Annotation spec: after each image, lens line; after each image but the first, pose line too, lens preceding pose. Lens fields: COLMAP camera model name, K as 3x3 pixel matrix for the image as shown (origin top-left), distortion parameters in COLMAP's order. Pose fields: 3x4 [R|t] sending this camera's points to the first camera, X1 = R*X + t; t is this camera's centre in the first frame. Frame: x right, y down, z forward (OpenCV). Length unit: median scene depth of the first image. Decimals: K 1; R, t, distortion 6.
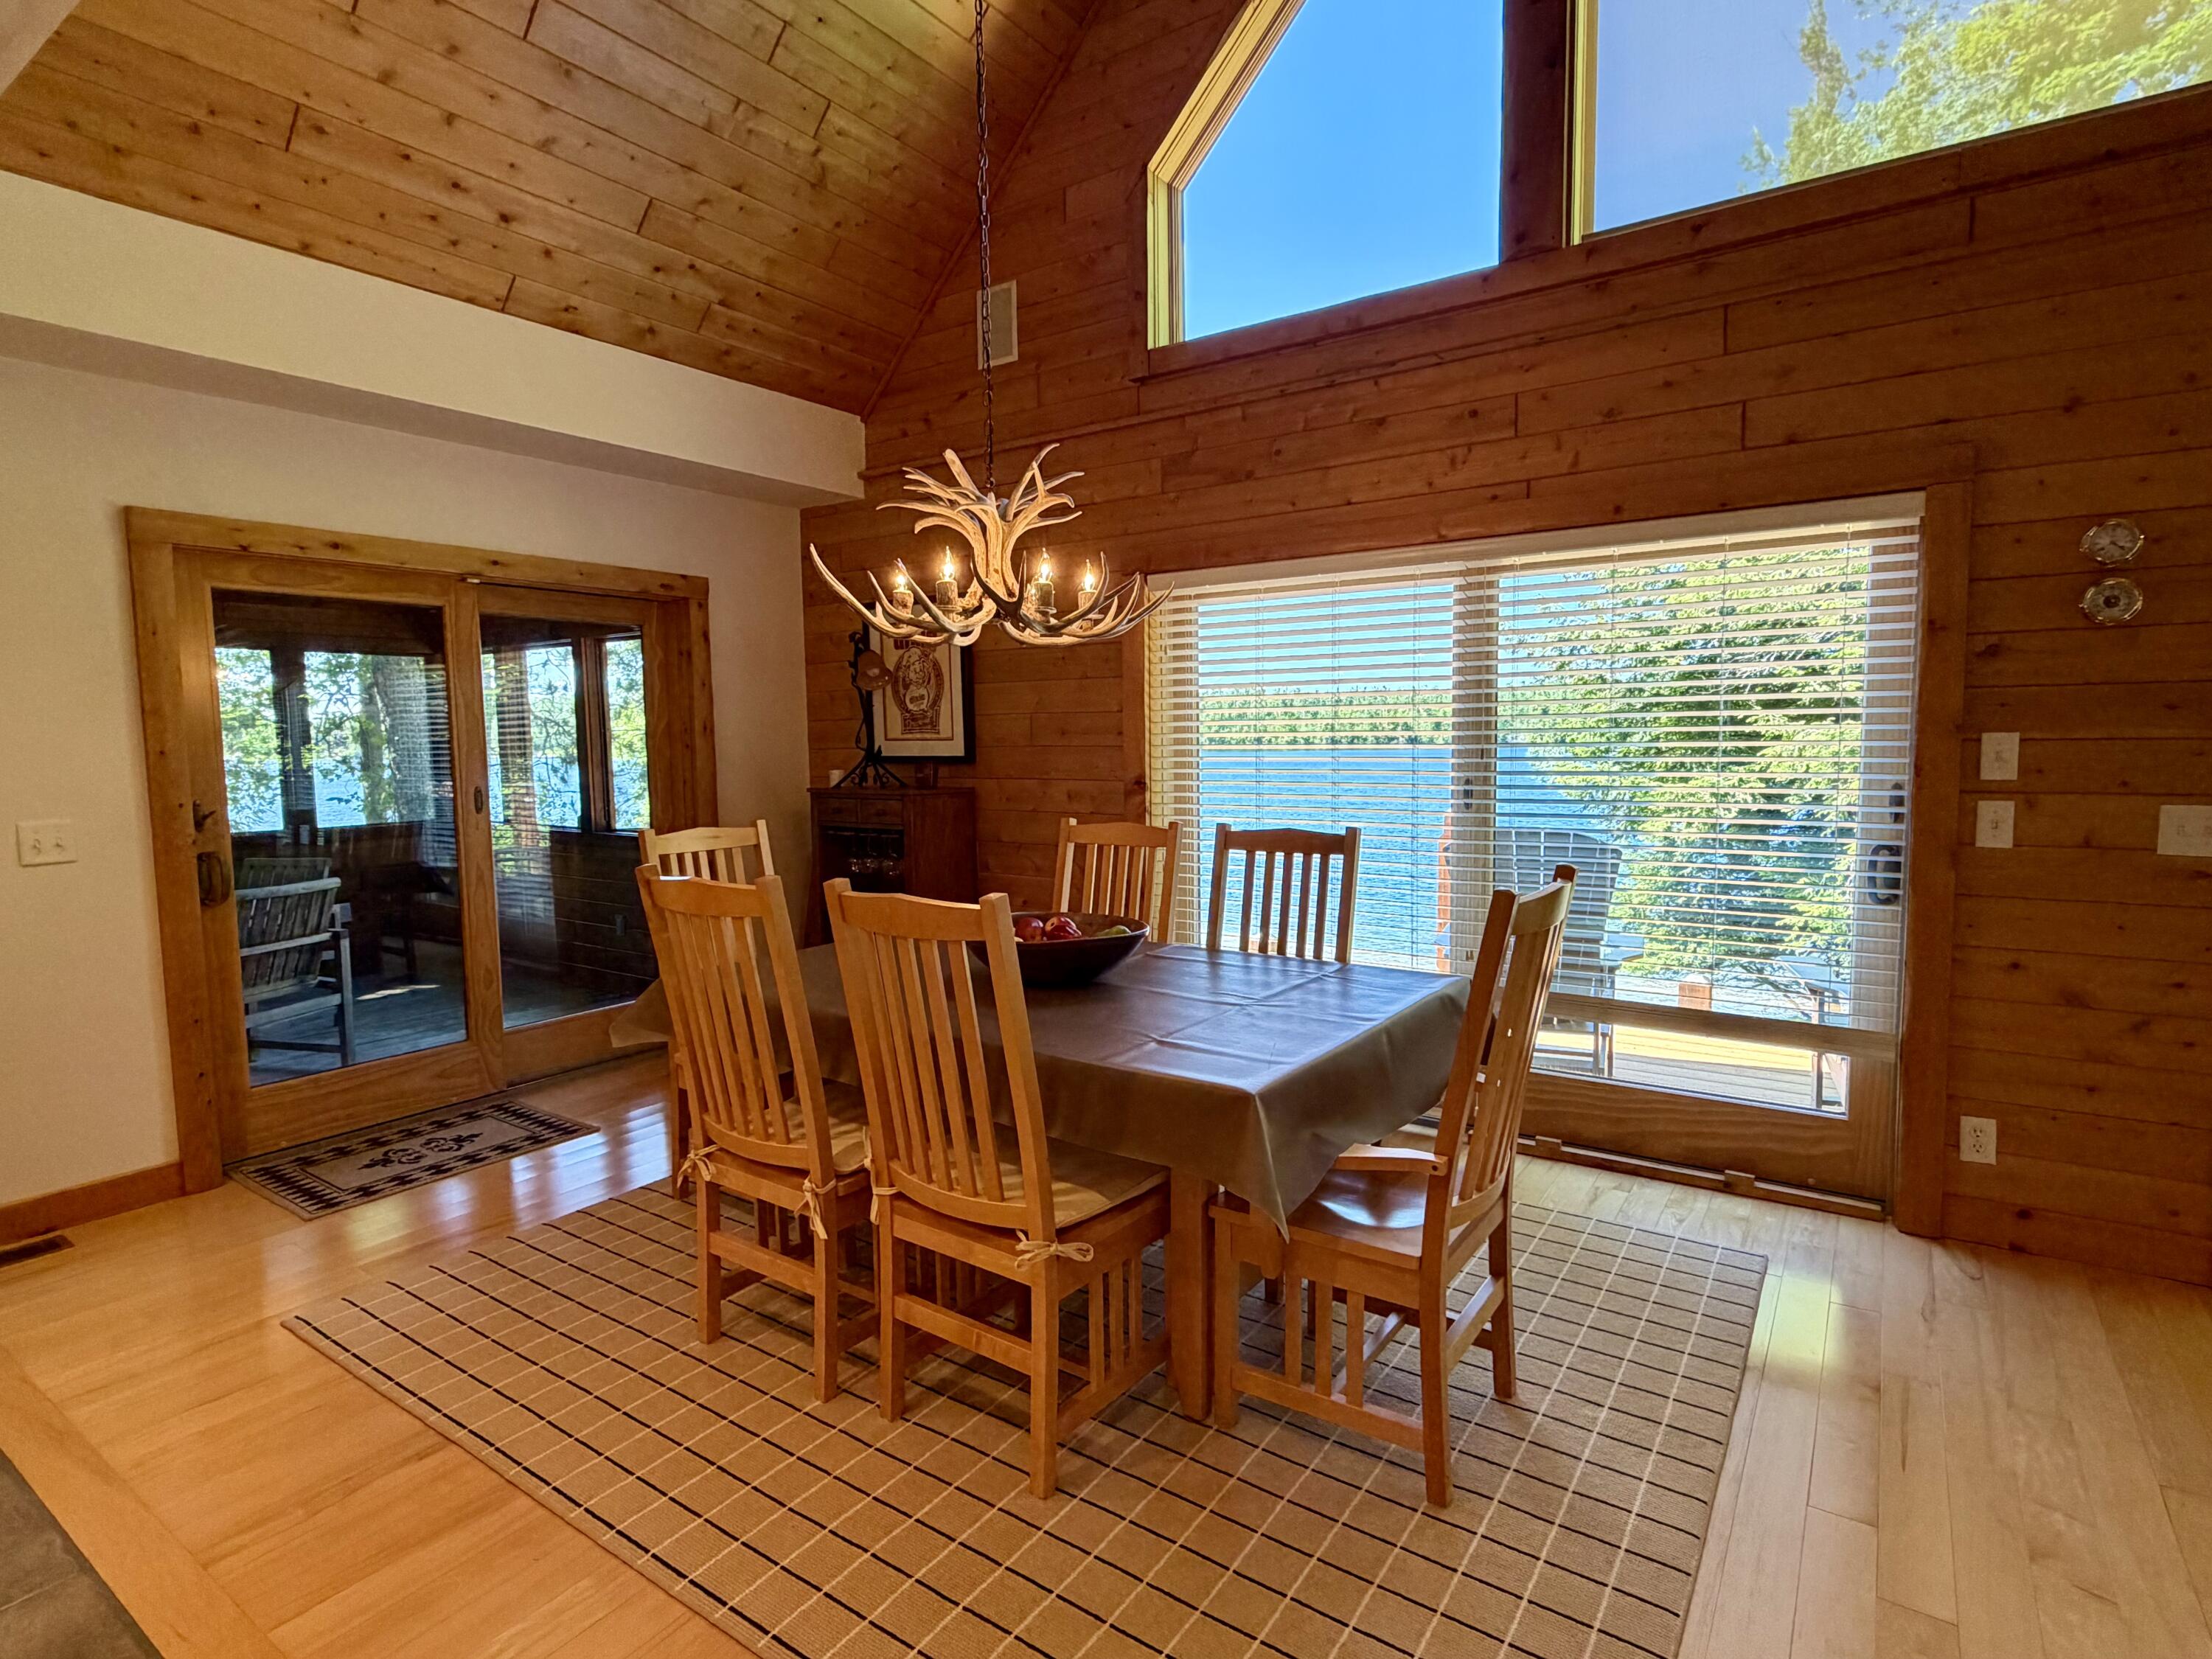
lens RADIAL K [[1132.5, 0, 1102.2], [0, 1132.5, 832.6], [0, 0, 1]] dist [0.000942, -0.000720]
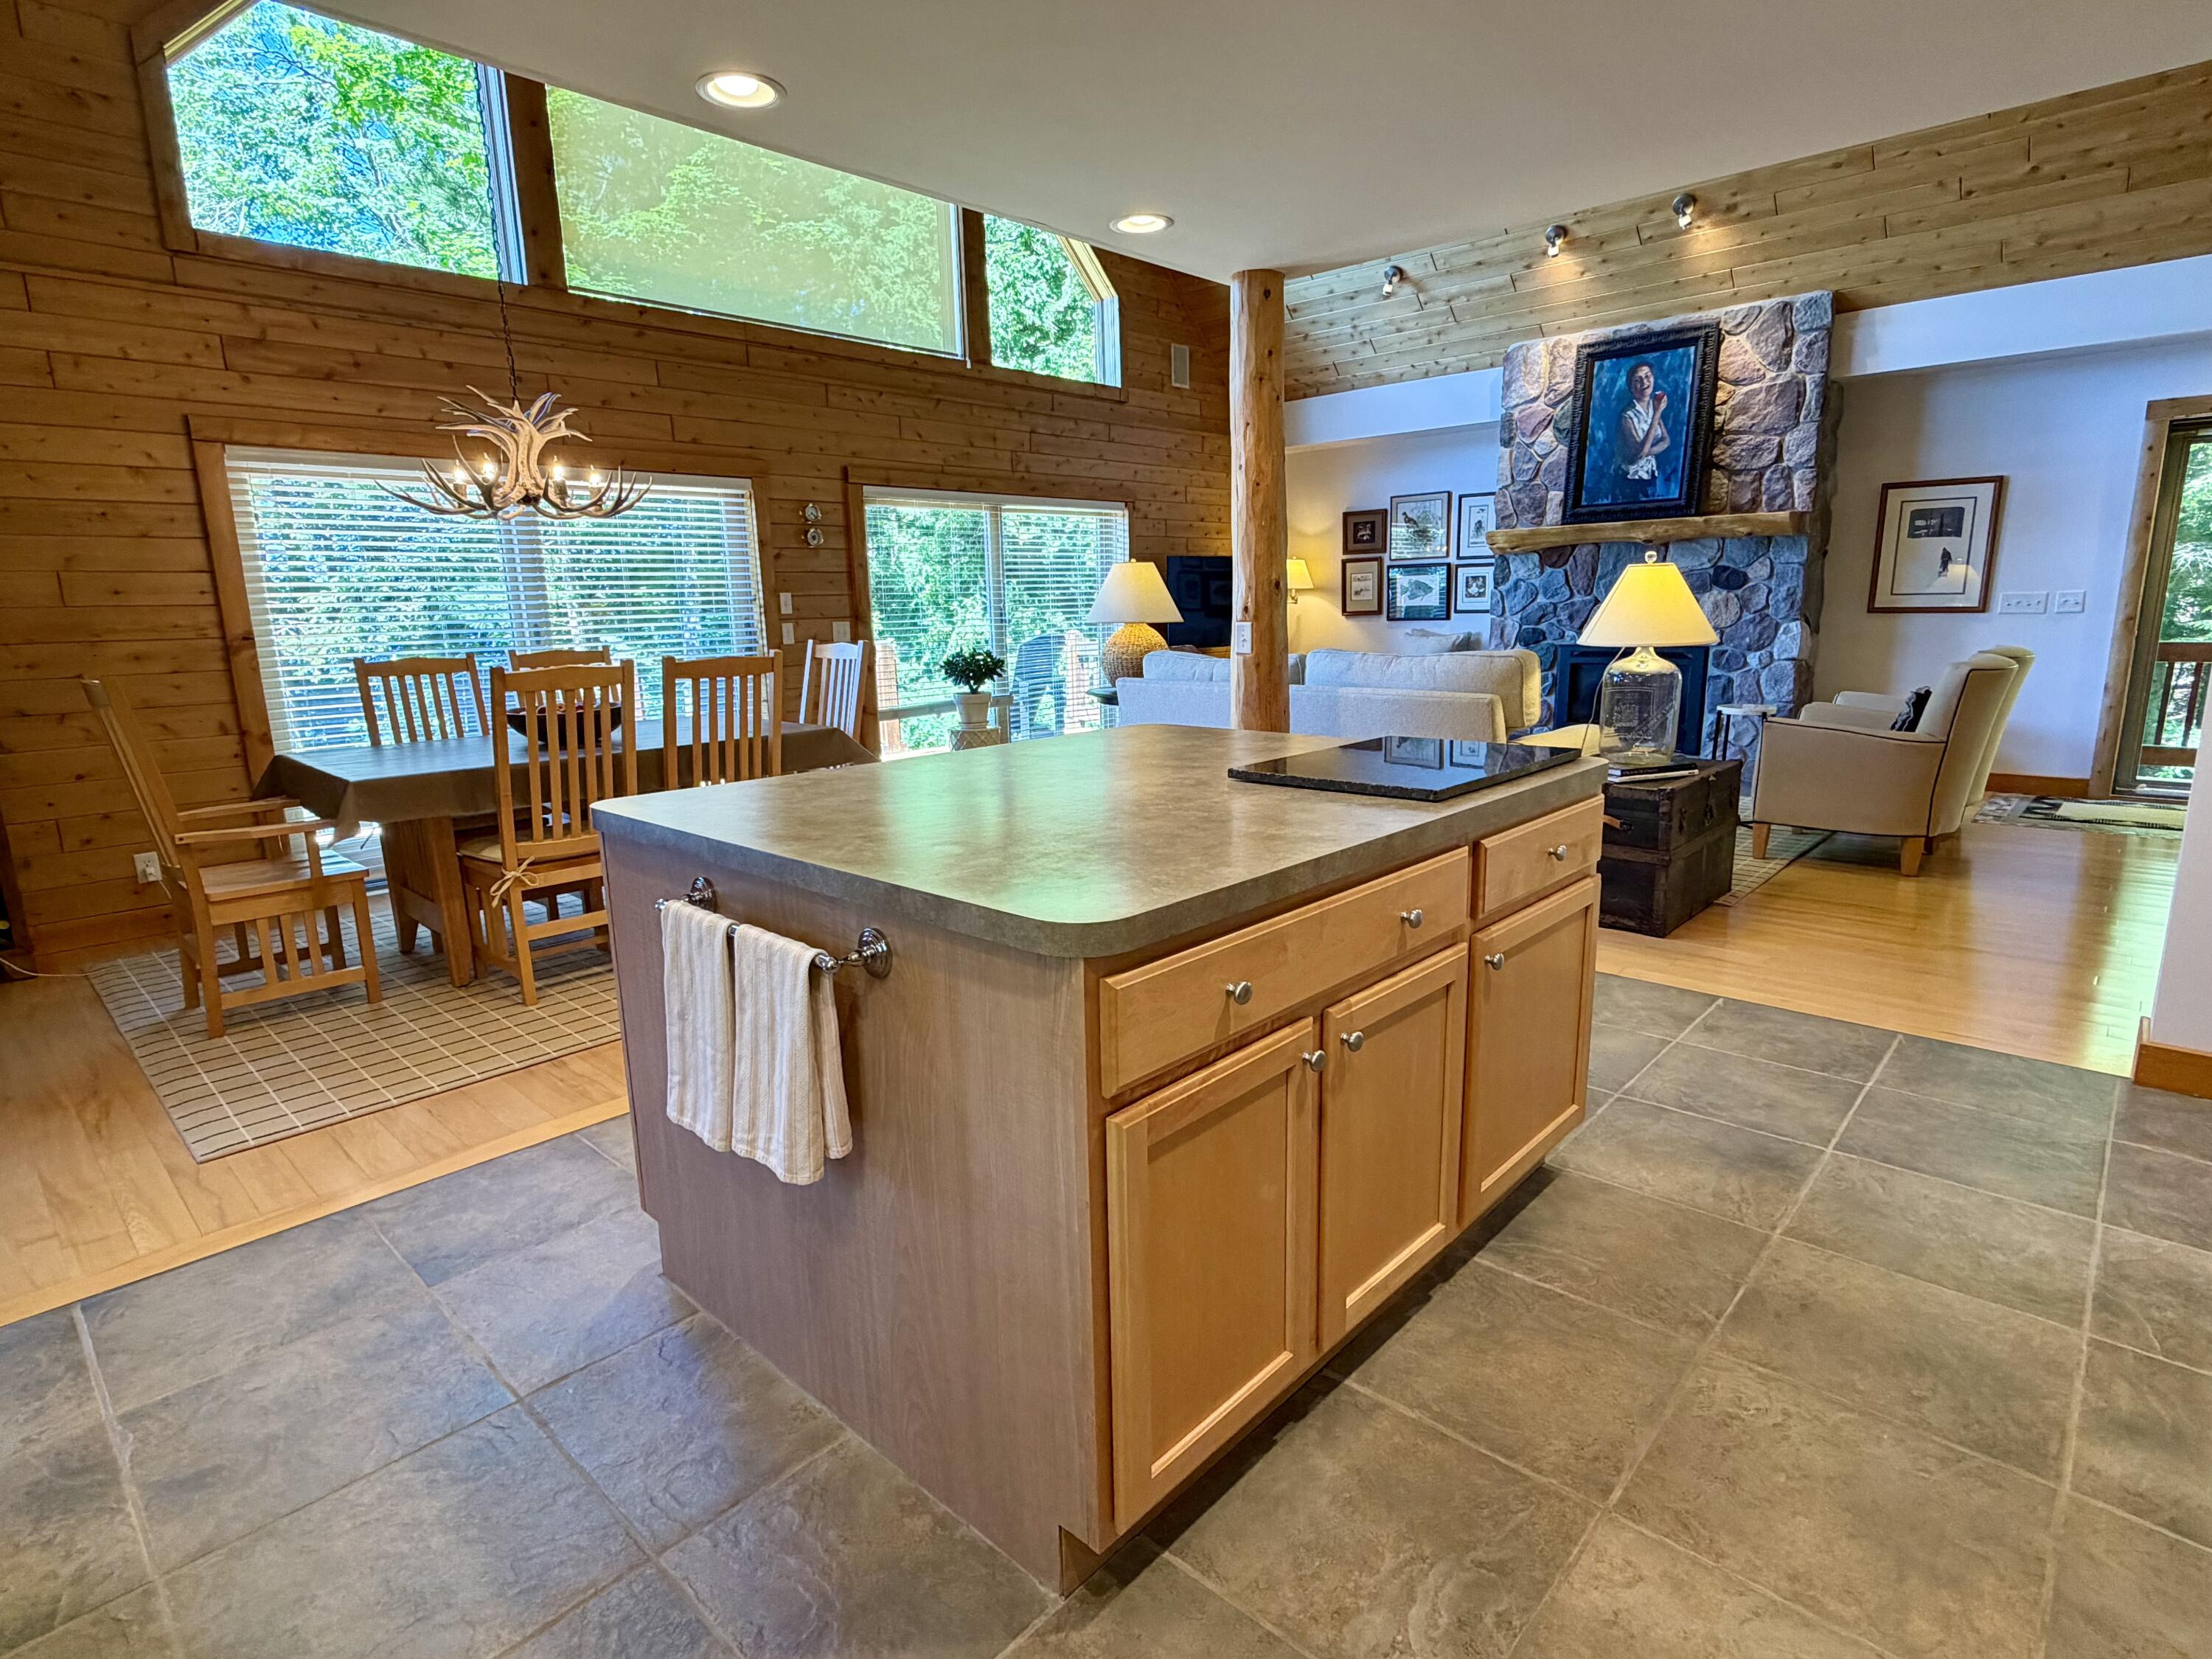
lens RADIAL K [[1132.5, 0, 1104.4], [0, 1132.5, 830.7], [0, 0, 1]] dist [0.000942, -0.000720]
pose [[0.145651, -0.186913, 0.971519, -1.169179], [0.106901, 0.979215, 0.172367, 0.047052], [-0.983544, 0.078751, 0.162605, 0.027712]]
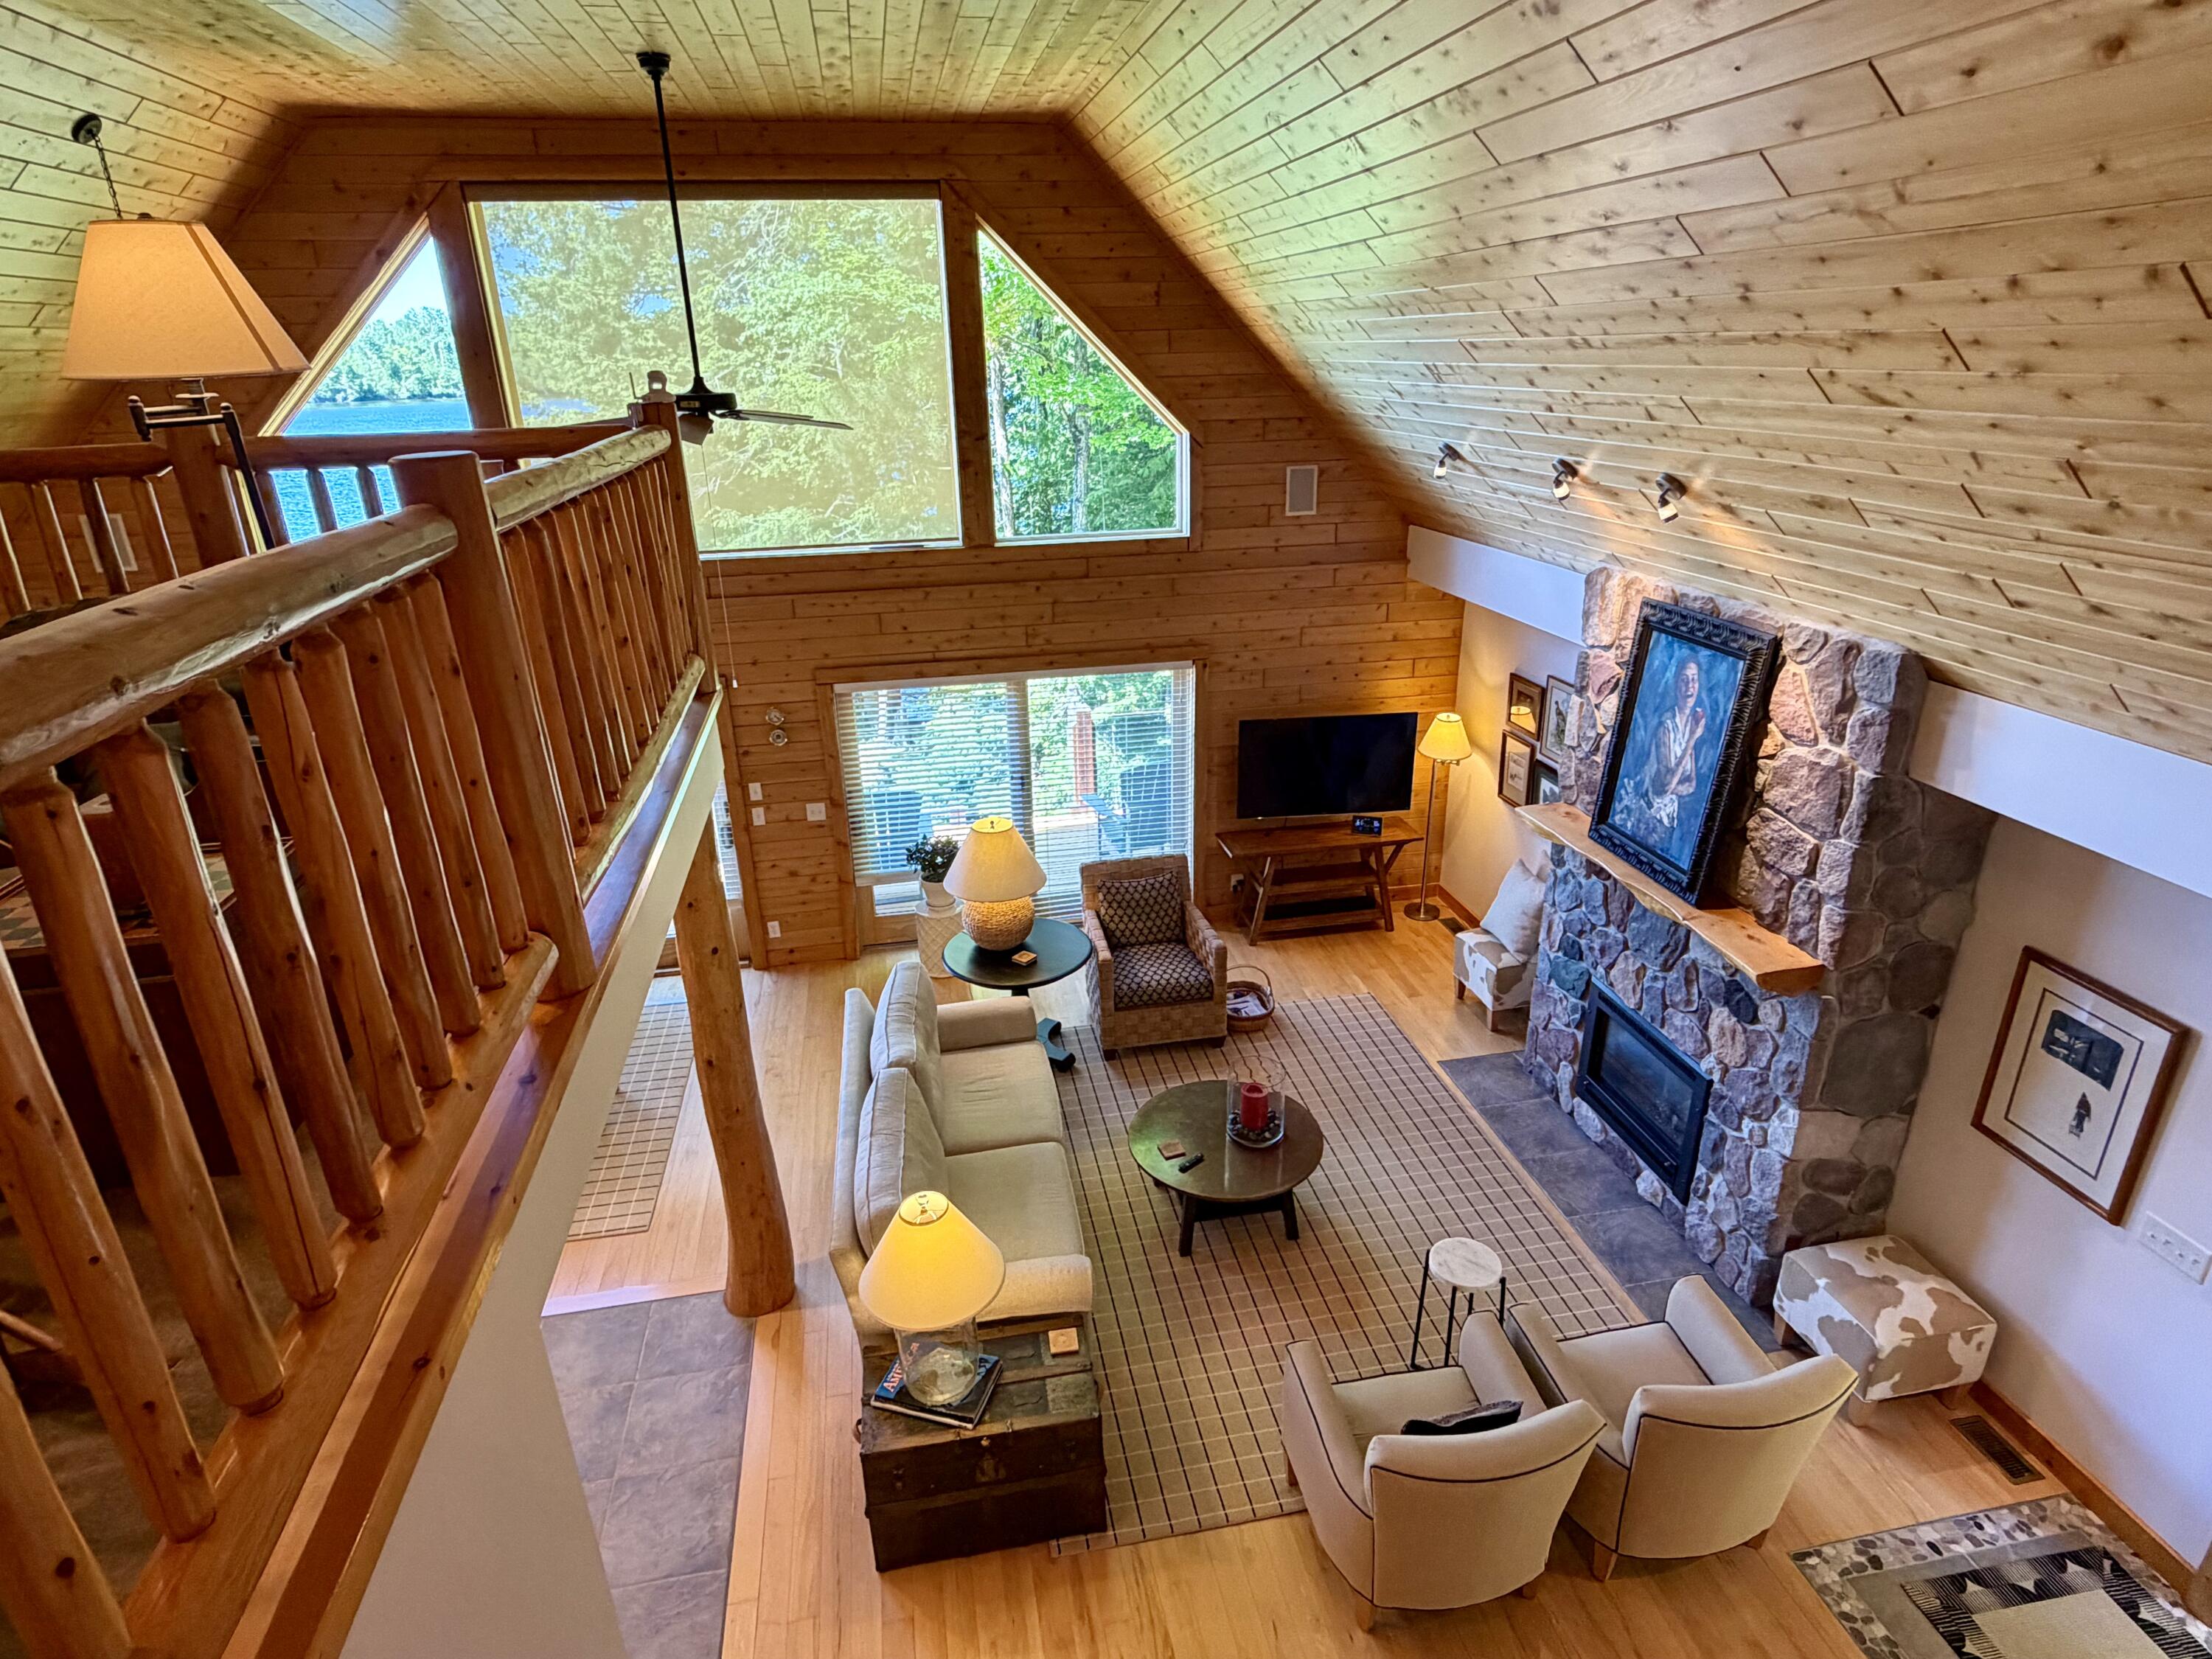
lens RADIAL K [[1204.6, 0, 1101.5], [0, 1204.6, 831.0], [0, 0, 1]] dist [-0.002136, 0.001276]
pose [[0.704640, -0.263730, 0.658733, -0.395314], [0.073322, 0.950455, 0.302091, -0.619446], [-0.705766, -0.164566, 0.689066, -1.199826]]
